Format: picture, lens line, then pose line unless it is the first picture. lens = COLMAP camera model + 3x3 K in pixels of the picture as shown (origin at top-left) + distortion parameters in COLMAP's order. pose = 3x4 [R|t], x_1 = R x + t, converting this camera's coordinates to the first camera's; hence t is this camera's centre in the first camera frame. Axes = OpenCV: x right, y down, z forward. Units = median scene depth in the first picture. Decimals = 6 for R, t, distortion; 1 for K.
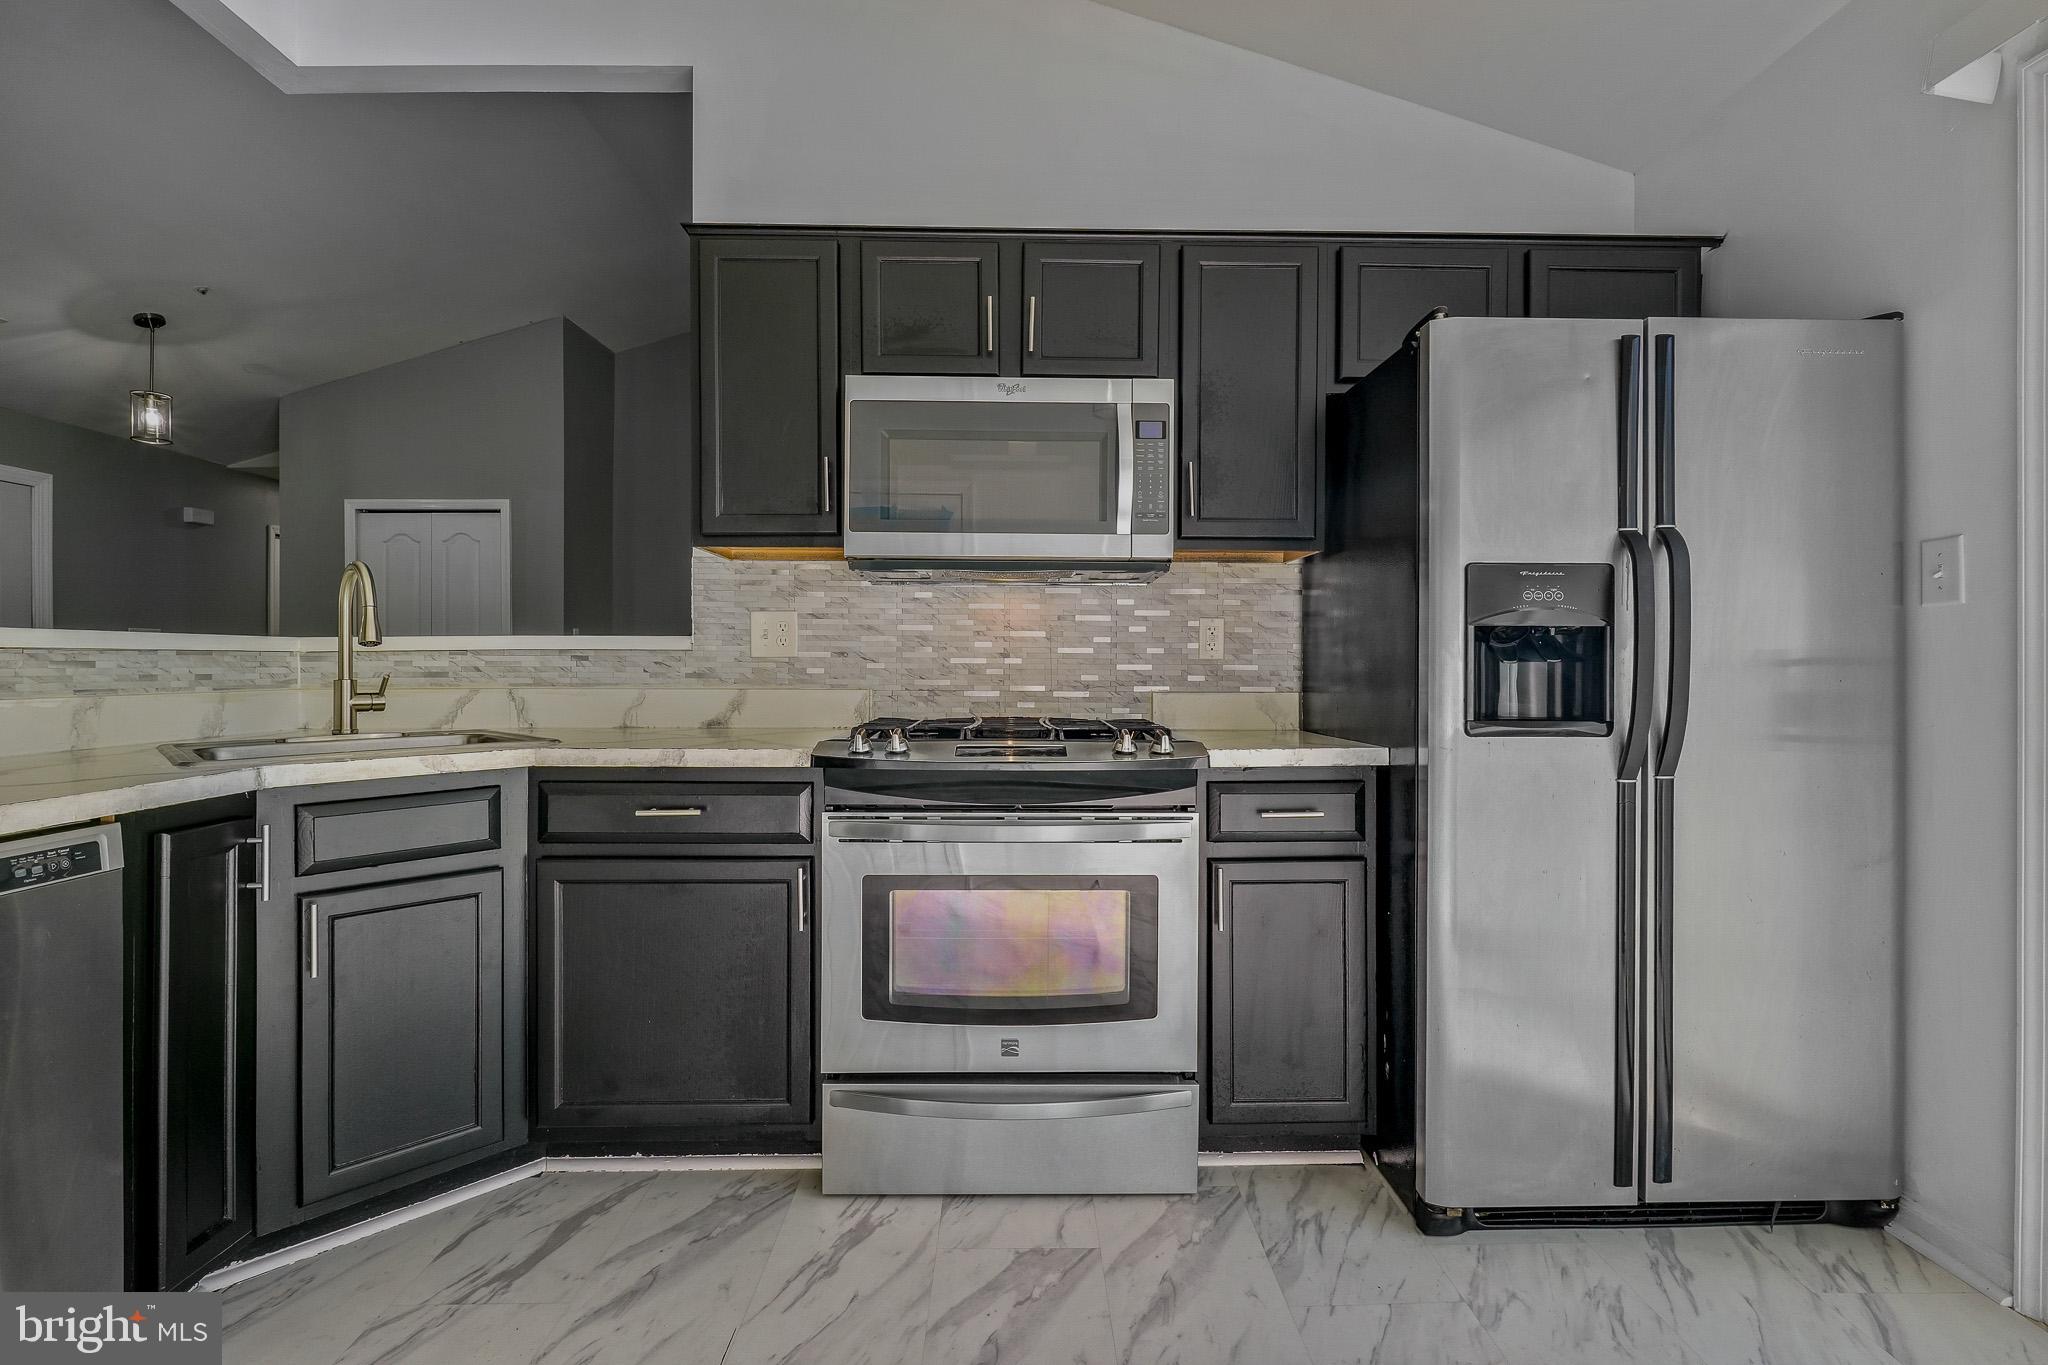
lens RADIAL K [[947.2, 0, 1033.1], [0, 947.2, 662.1], [0, 0, 1]] dist [-0.002353, -0.000227]
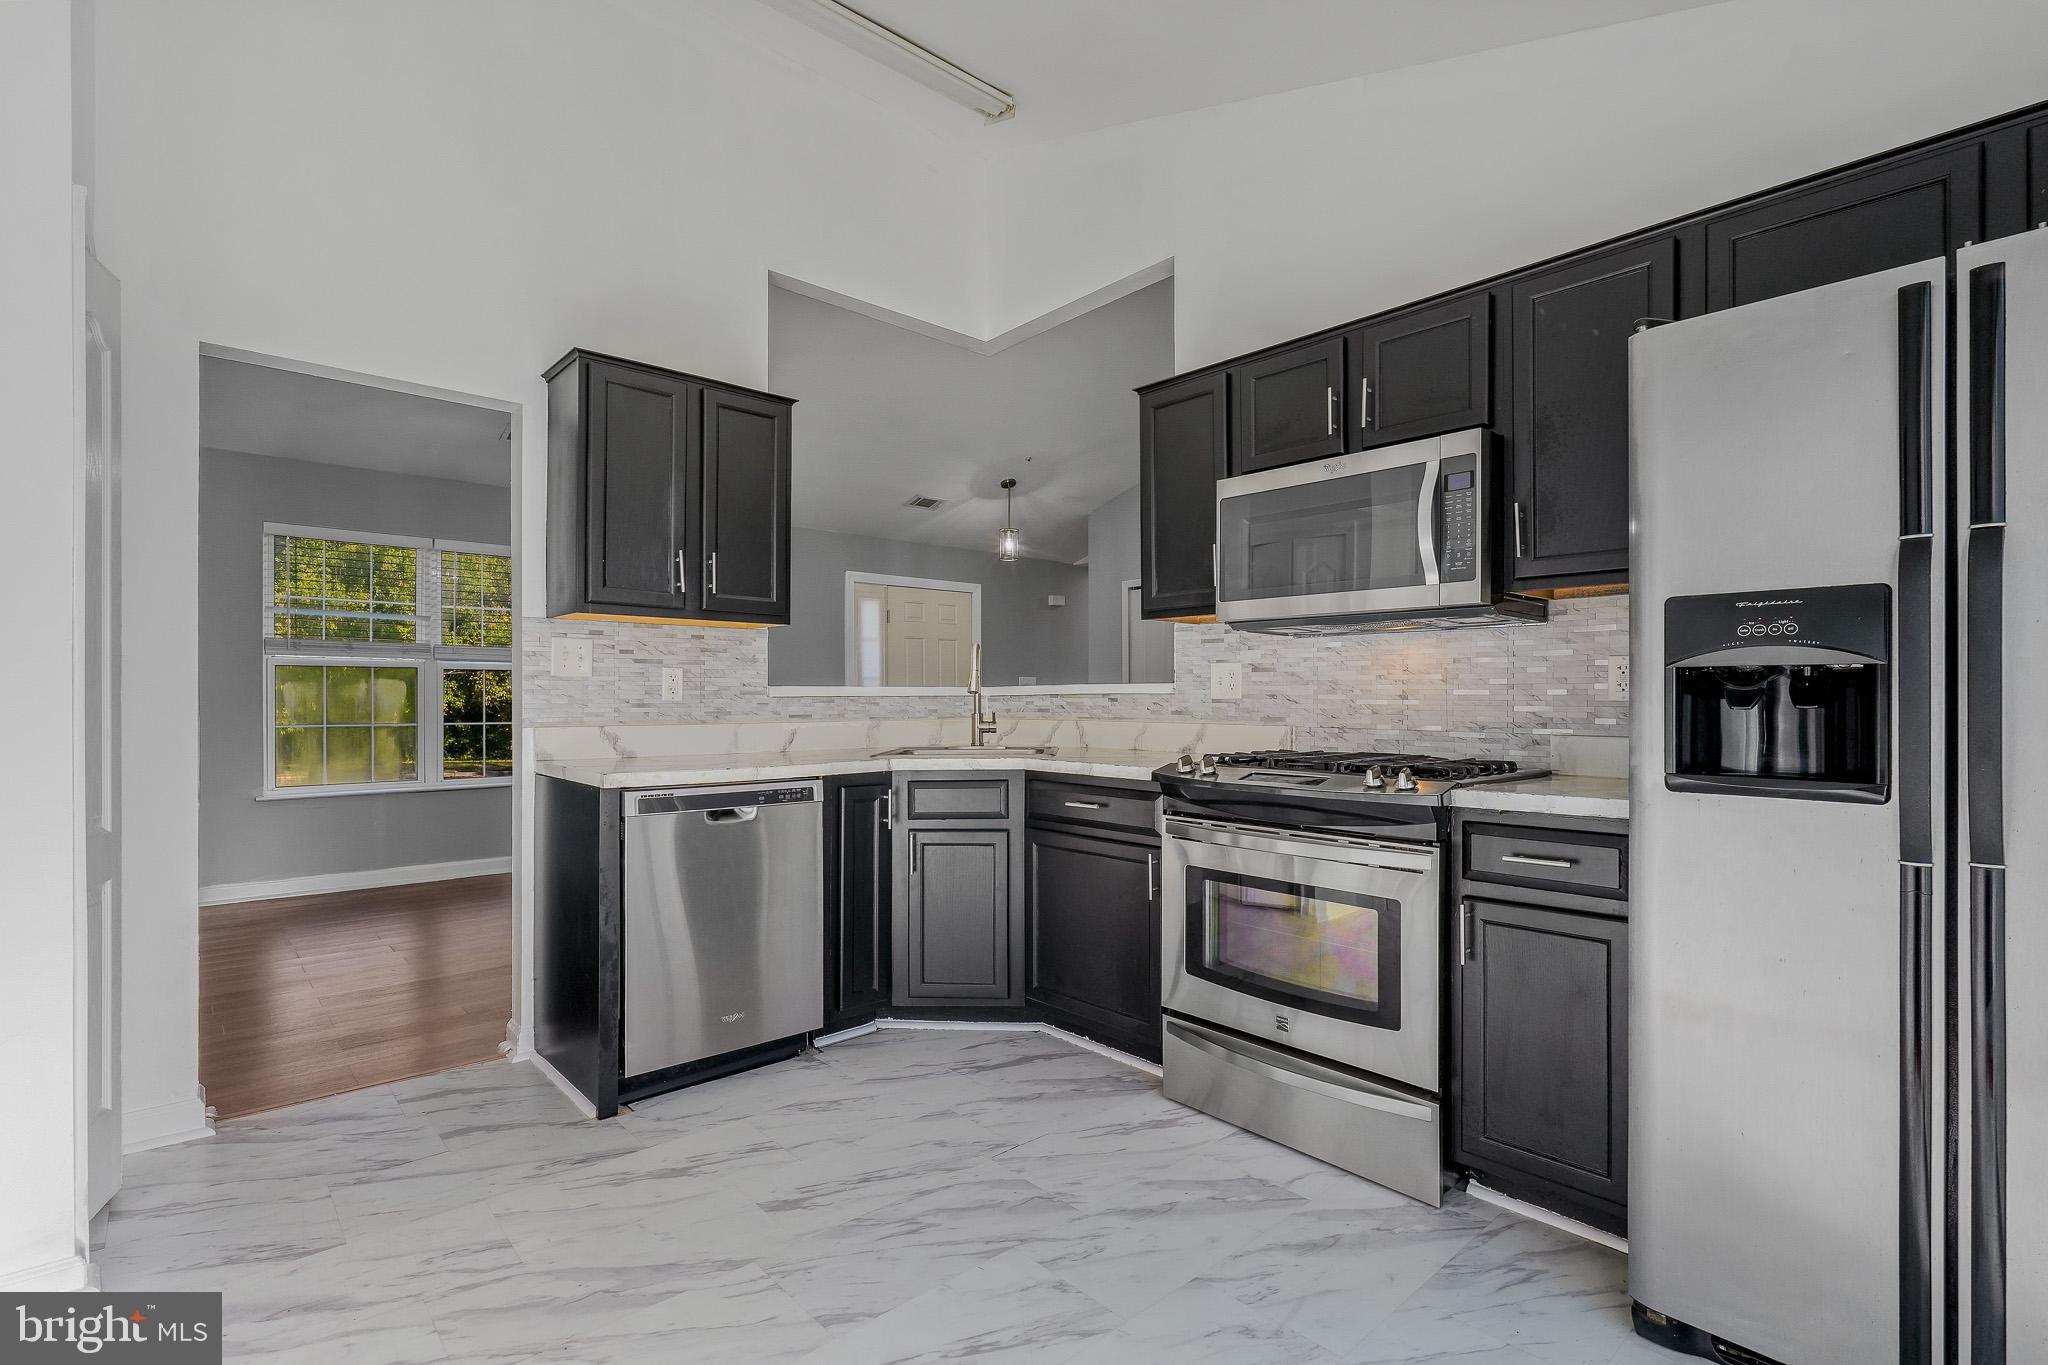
lens RADIAL K [[947.3, 0, 1028.2], [0, 947.3, 694.0], [0, 0, 1]] dist [-0.001917, 0.000006]
pose [[0.658914, -0.004336, -0.752205, 0.665572], [0.002643, 0.999991, -0.003449, -0.010799], [0.752213, 0.000284, 0.658920, -0.043295]]
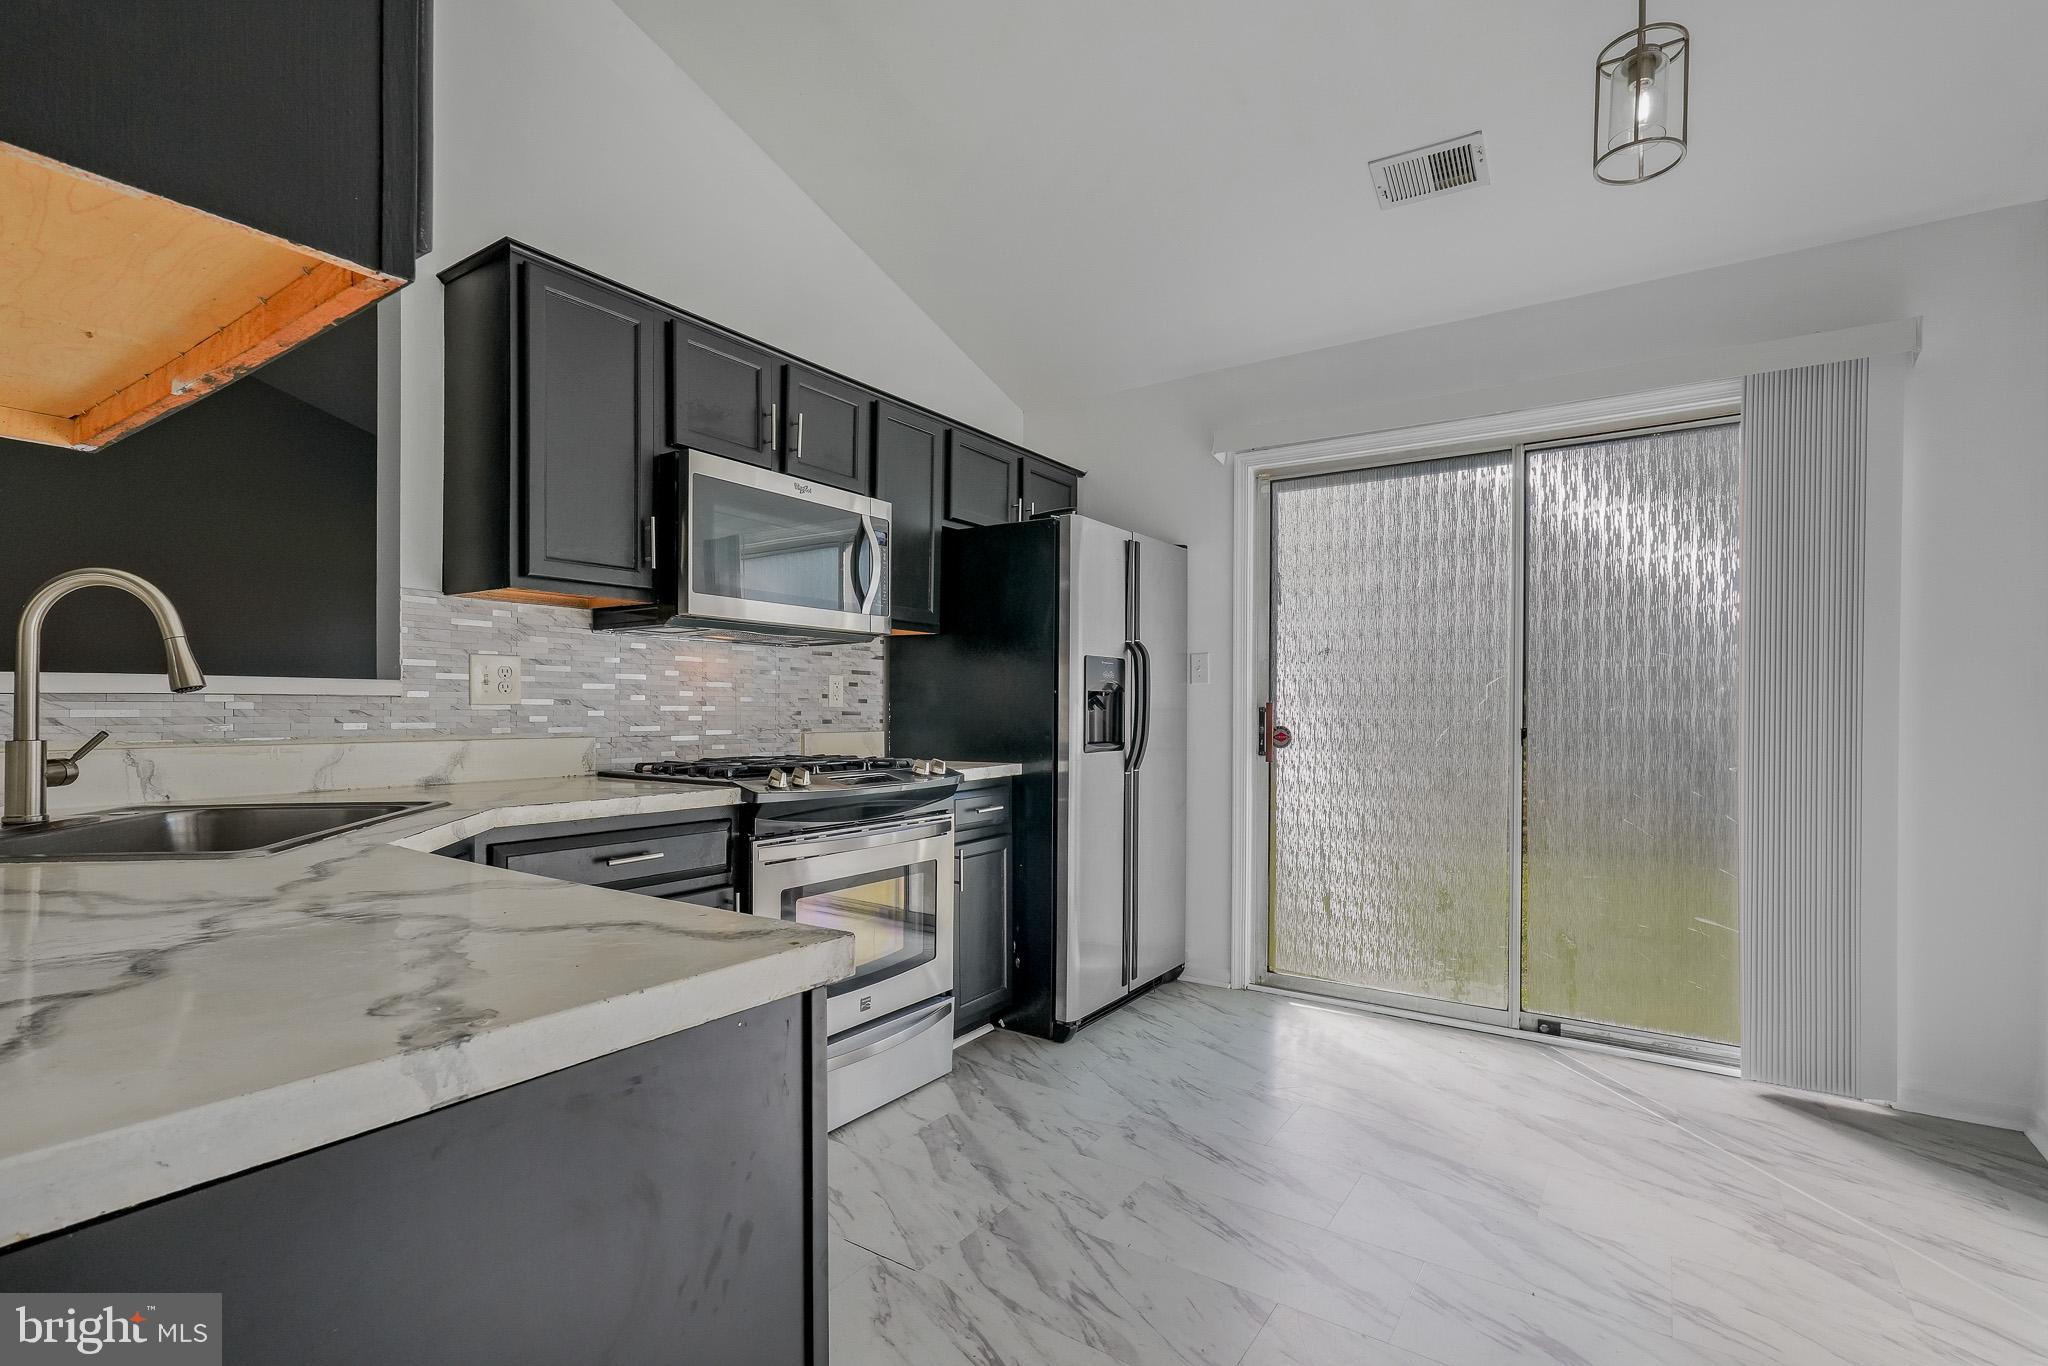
lens RADIAL K [[945.9, 0, 1017.7], [0, 945.9, 708.1], [0, 0, 1]] dist [-0.001418, -0.000117]
pose [[0.584309, -0.001327, 0.811530, -0.957618], [-0.006862, 0.999955, 0.006576, -0.015238], [-0.811502, -0.009411, 0.584273, 0.059755]]
